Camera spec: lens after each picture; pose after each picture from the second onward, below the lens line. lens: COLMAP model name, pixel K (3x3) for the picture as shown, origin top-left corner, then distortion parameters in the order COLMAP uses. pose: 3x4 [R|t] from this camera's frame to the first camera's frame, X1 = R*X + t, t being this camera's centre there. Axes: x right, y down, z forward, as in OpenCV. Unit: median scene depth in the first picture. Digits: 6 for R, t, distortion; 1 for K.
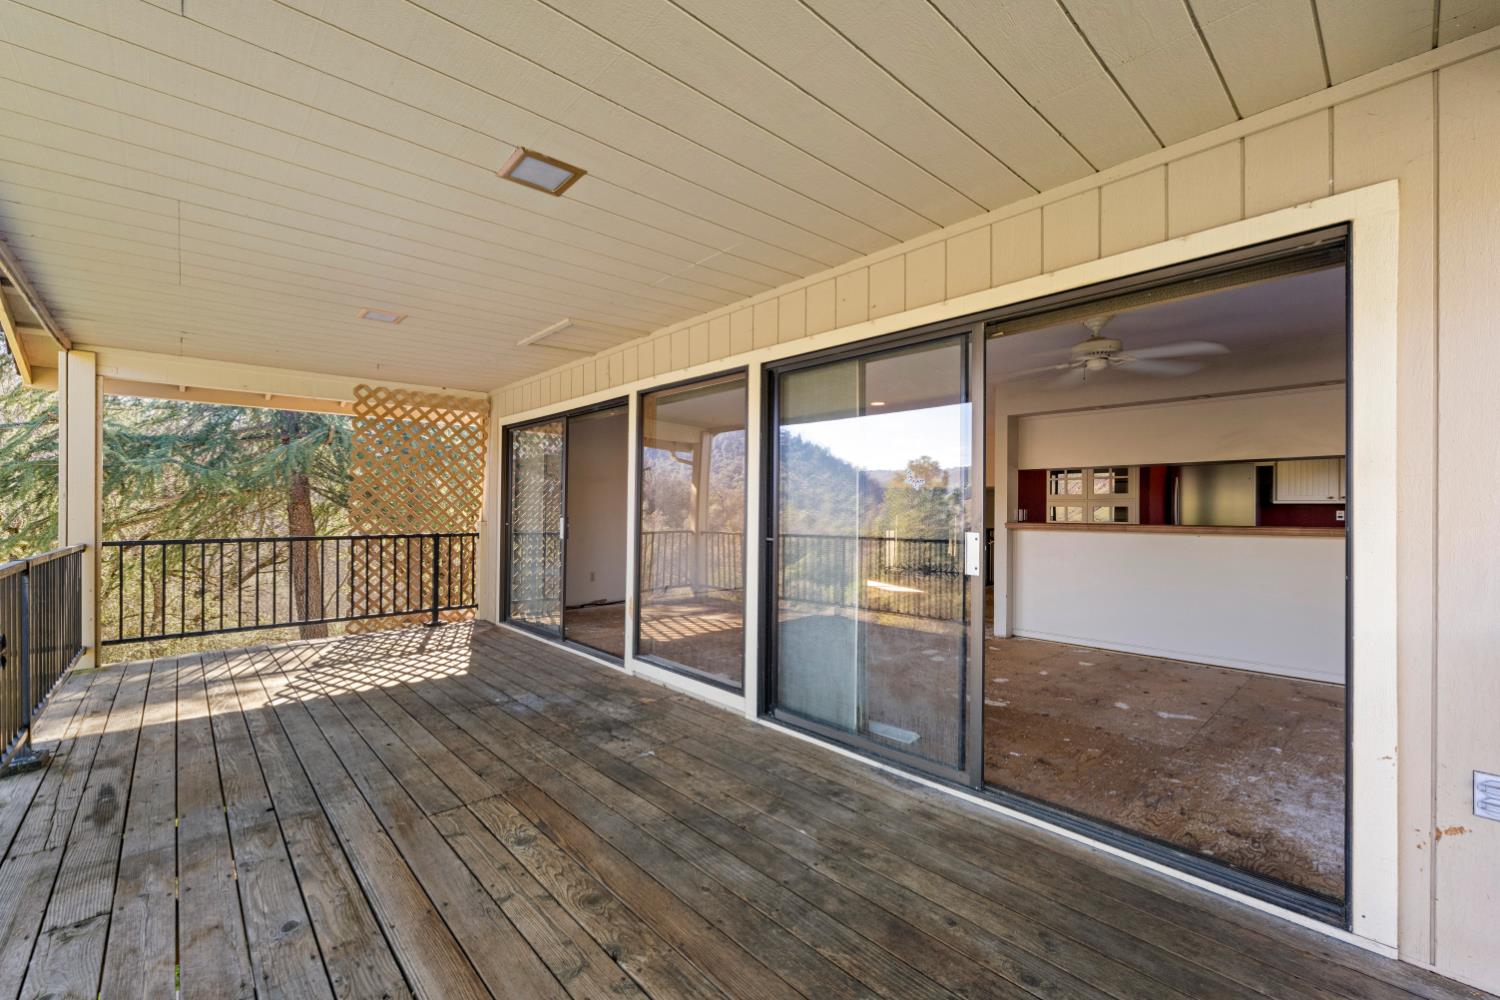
lens RADIAL K [[612.7, 0, 744.8], [0, 612.7, 507.3], [0, 0, 1]] dist [0.001081, 0.000203]
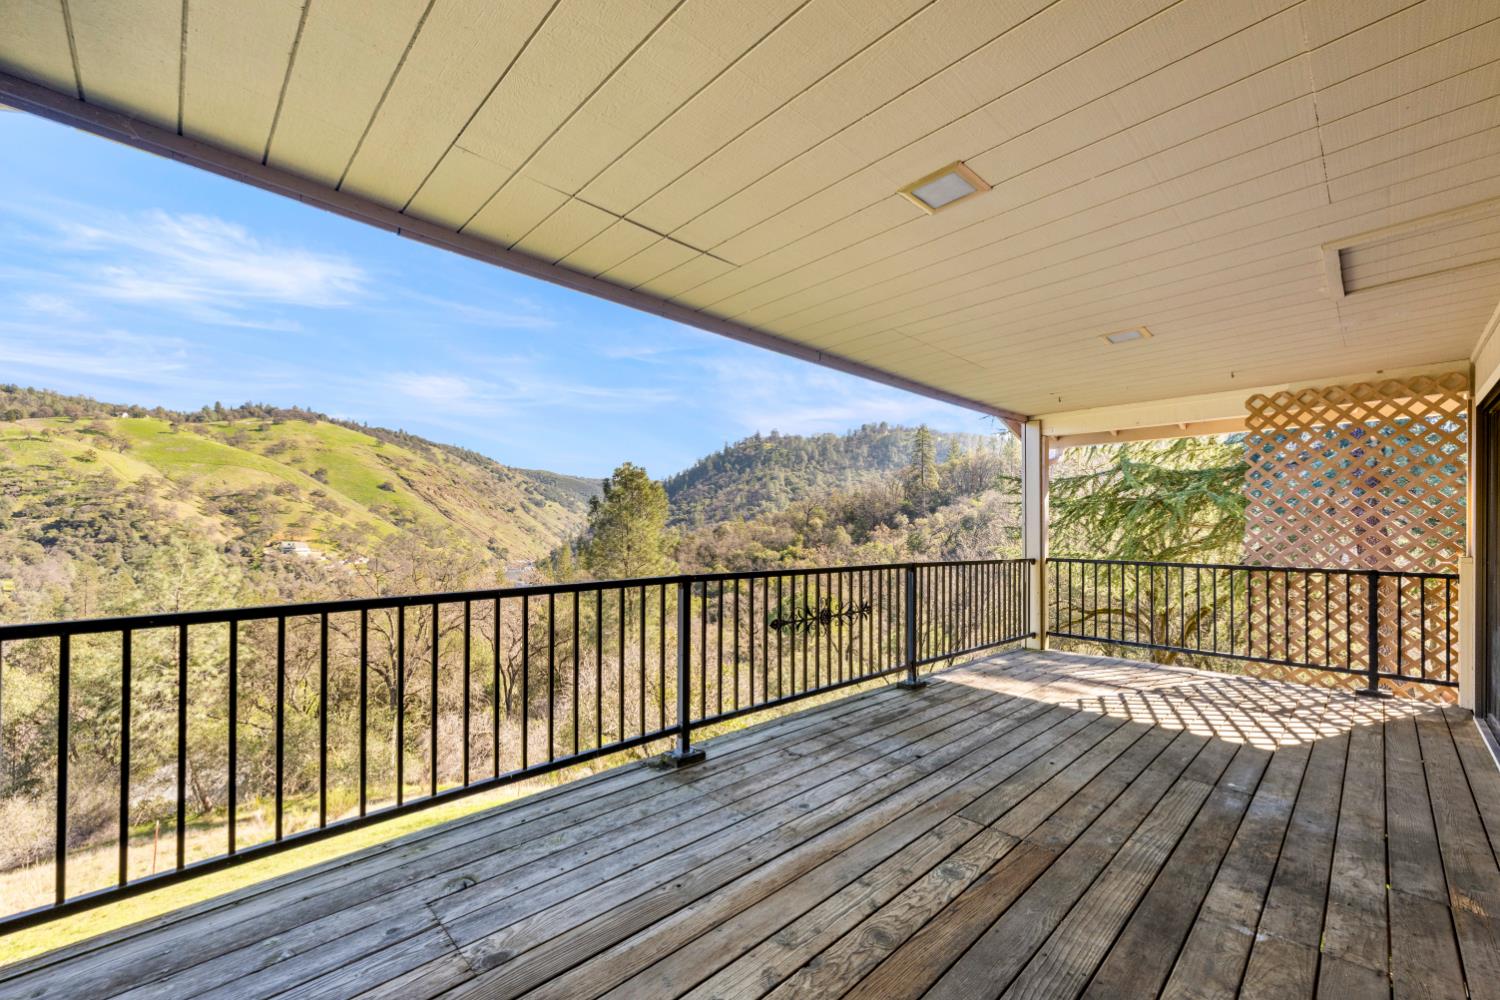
lens RADIAL K [[612.7, 0, 744.4], [0, 612.7, 515.2], [0, 0, 1]] dist [0.001081, 0.000203]
pose [[0.019253, -0.025429, -0.999491, 0.307382], [-0.009568, 0.999626, -0.025617, 0.003310], [0.999769, 0.010056, 0.019003, 0.321943]]
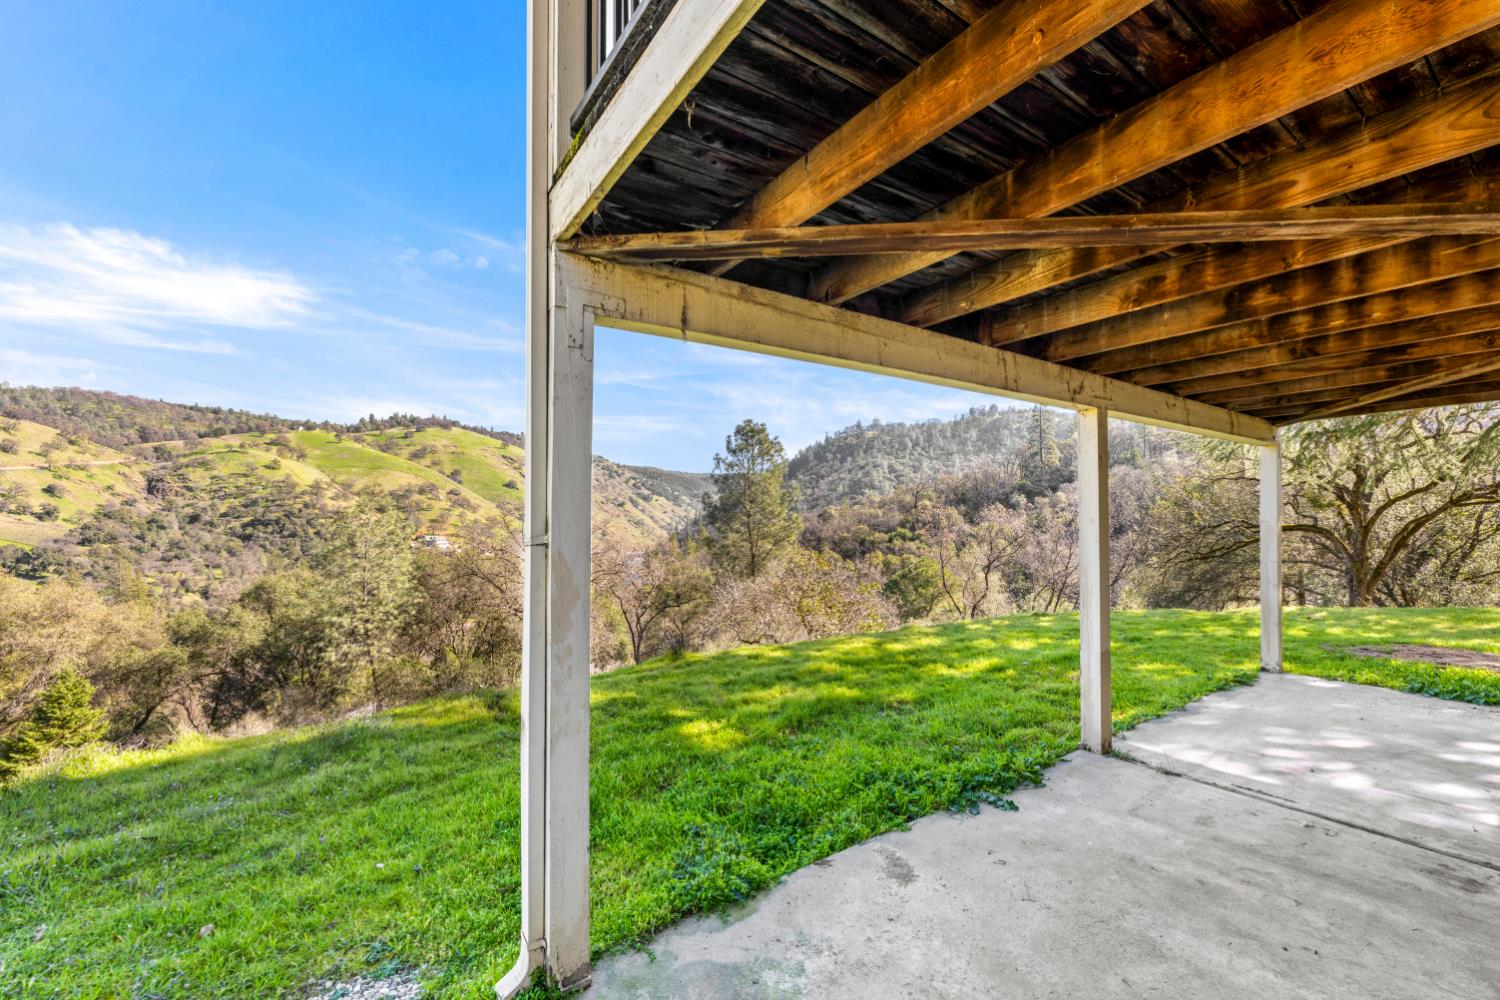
lens RADIAL K [[612.7, 0, 744.0], [0, 612.7, 504.0], [0, 0, 1]] dist [0.001081, 0.000203]
pose [[-0.145174, -0.030981, -0.988921, 0.310453], [0.002698, 0.999494, -0.031708, 0.019129], [0.989402, -0.007272, -0.145017, 0.314230]]
